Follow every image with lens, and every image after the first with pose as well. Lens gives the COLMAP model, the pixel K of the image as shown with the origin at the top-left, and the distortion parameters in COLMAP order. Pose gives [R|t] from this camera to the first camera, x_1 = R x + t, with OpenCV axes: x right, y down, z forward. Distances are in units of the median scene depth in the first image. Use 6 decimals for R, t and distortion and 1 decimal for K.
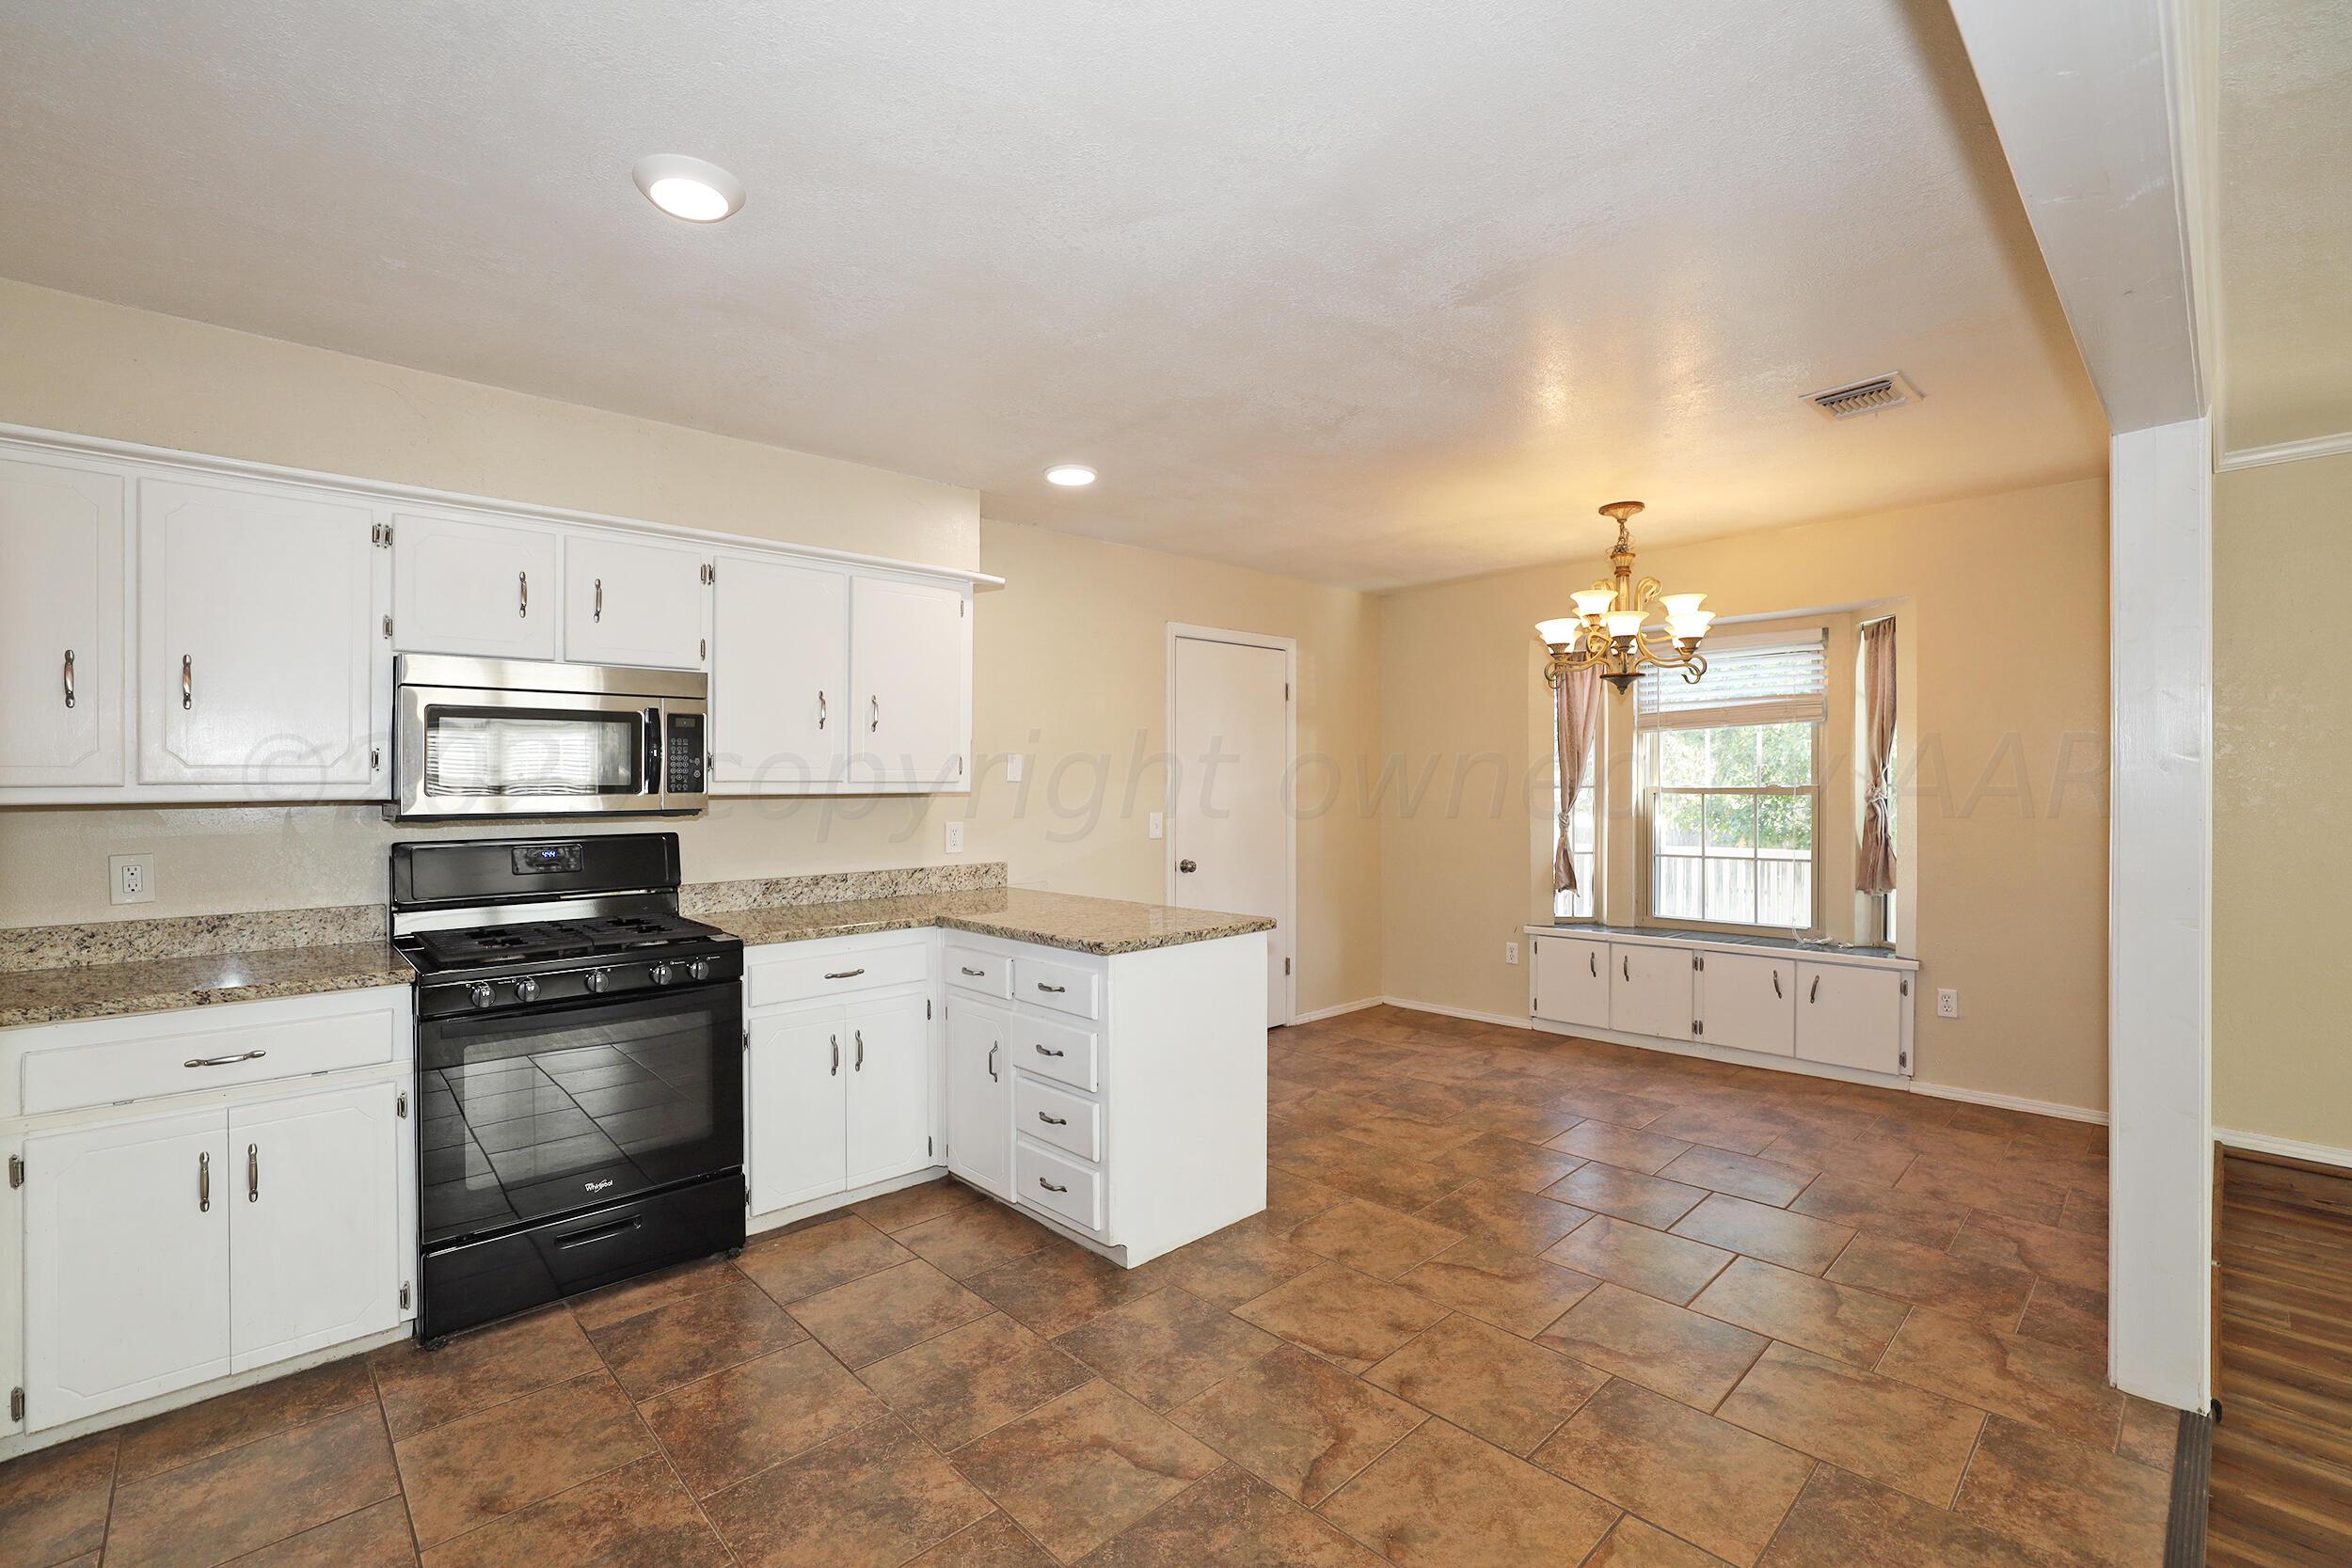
lens RADIAL K [[1057.0, 0, 1236.9], [0, 1057.0, 810.0], [0, 0, 1]] dist [-0.034505, 0.007249]
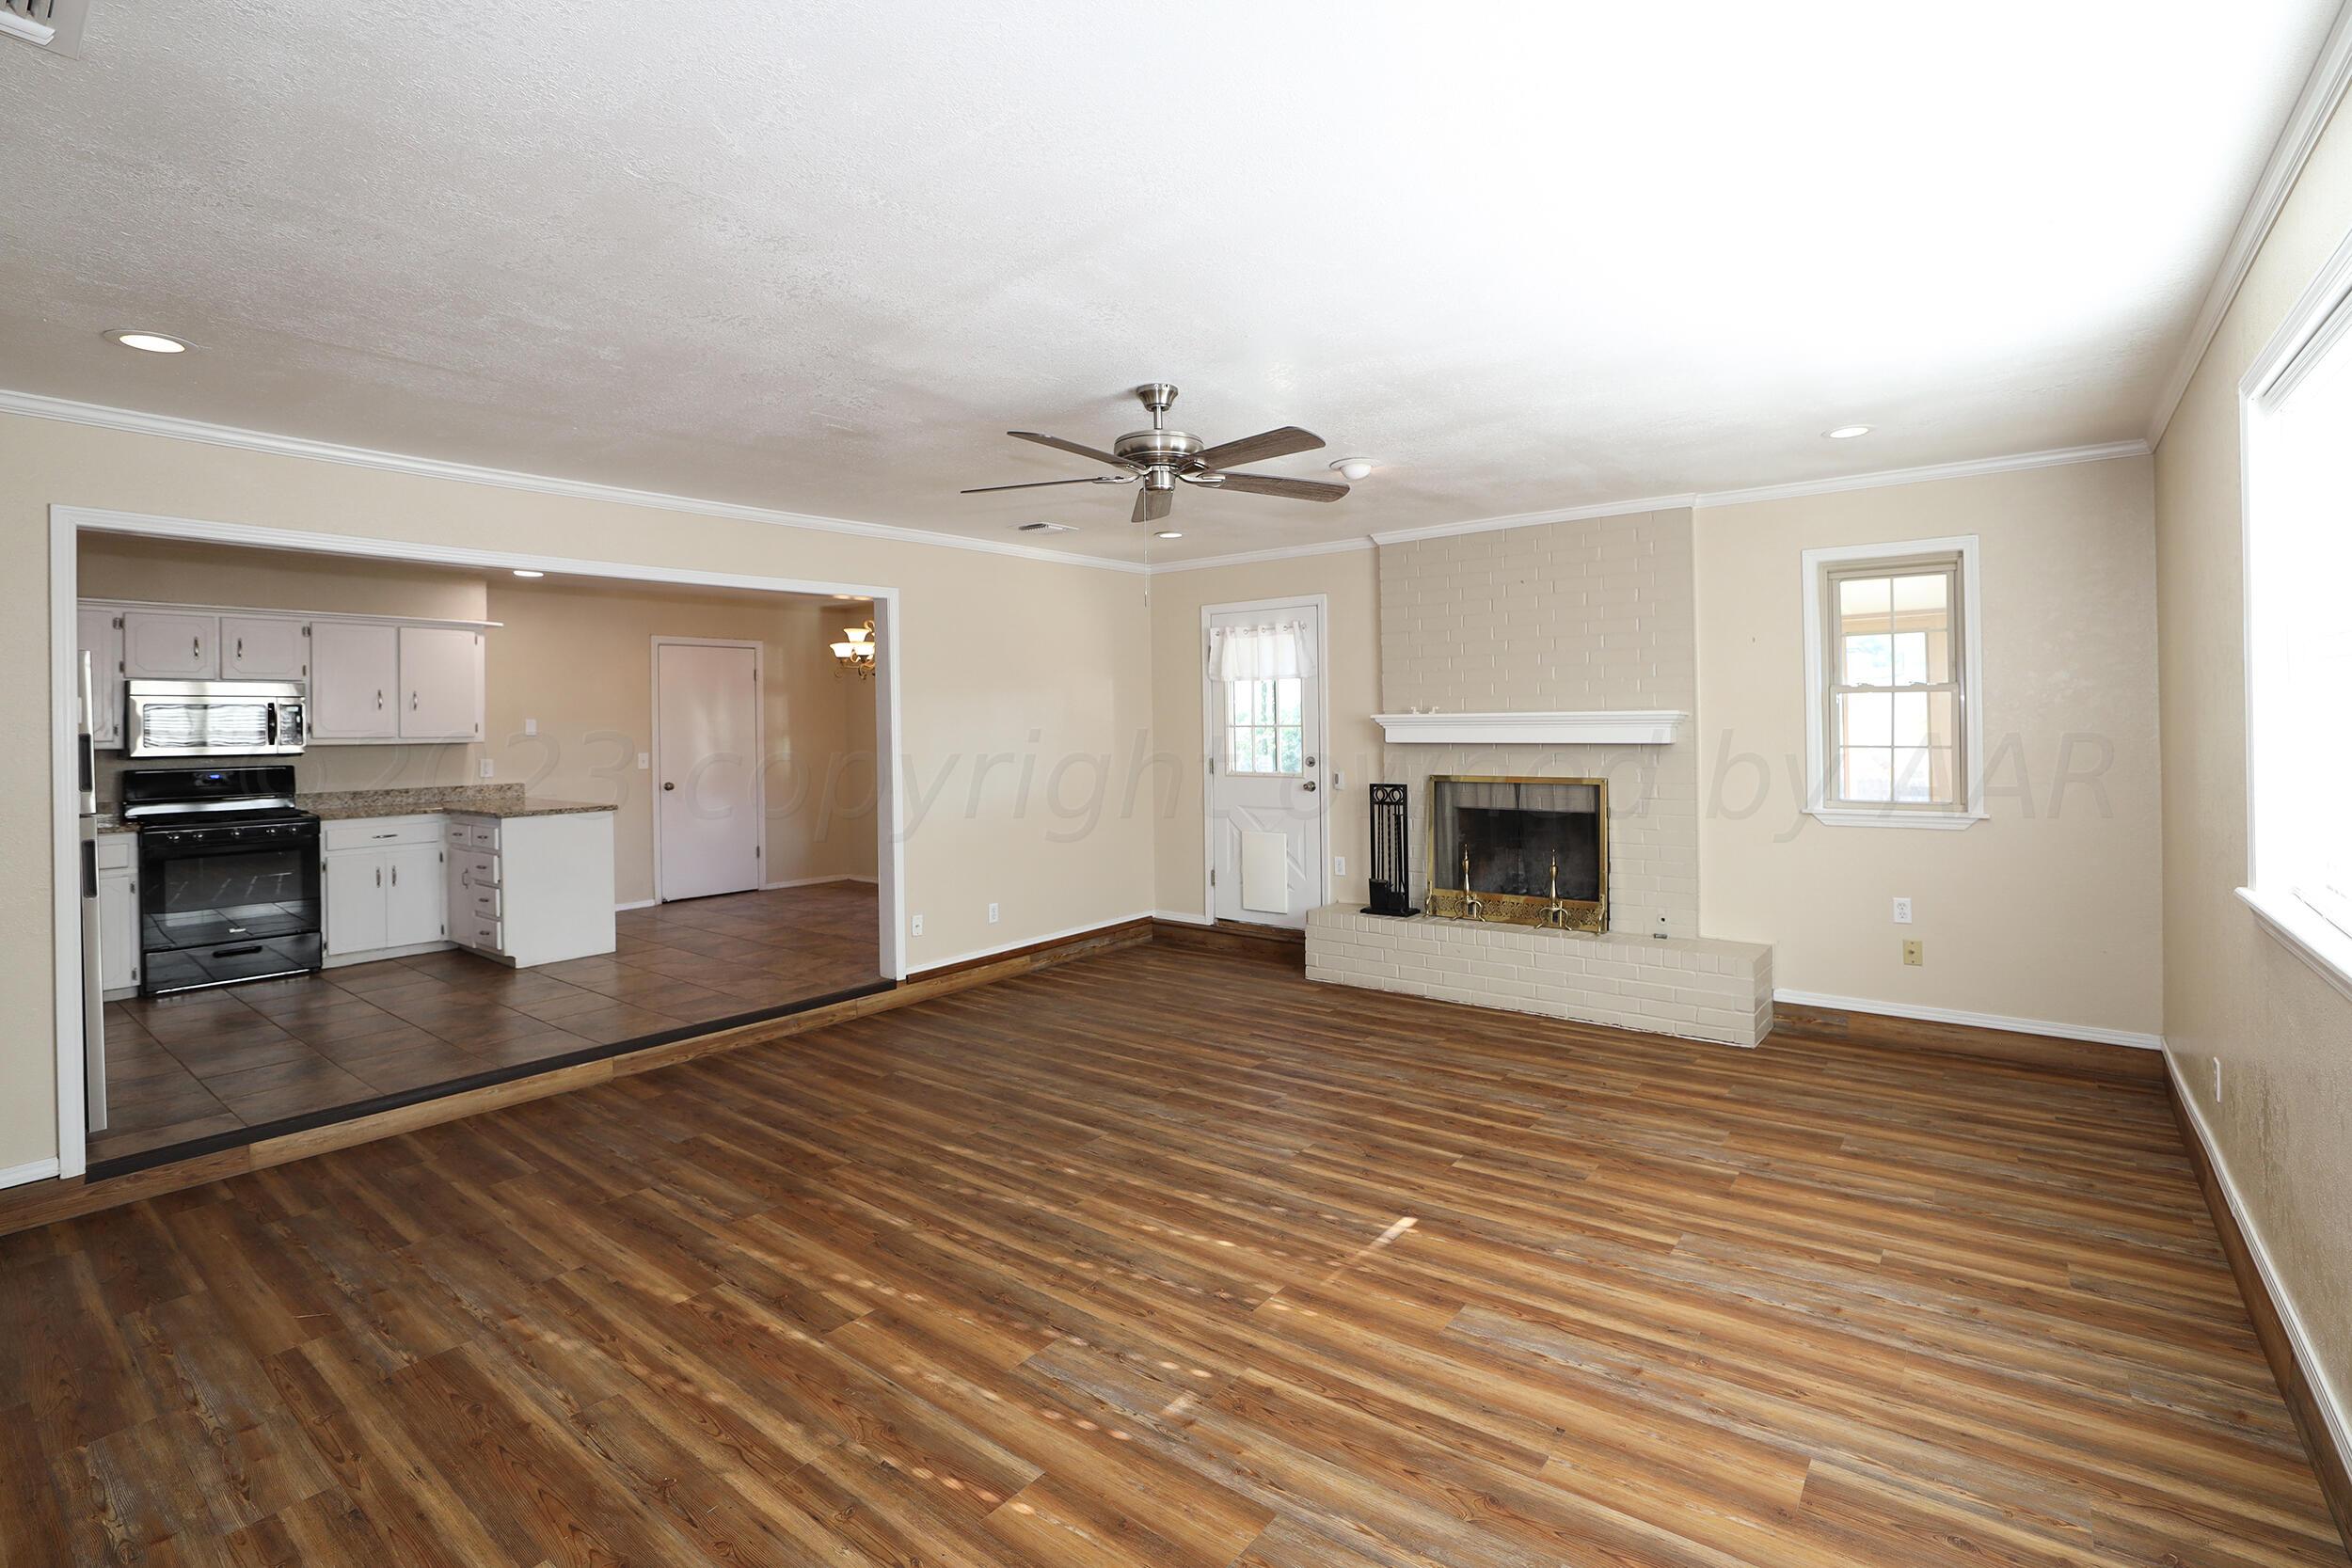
lens RADIAL K [[1057.0, 0, 1225.5], [0, 1057.0, 756.0], [0, 0, 1]] dist [-0.034505, 0.007249]
pose [[0.989923, -0.008179, 0.141369, 0.654002], [0.007738, 0.999963, 0.003674, 0.007914], [-0.141394, -0.002543, 0.989950, -0.816982]]
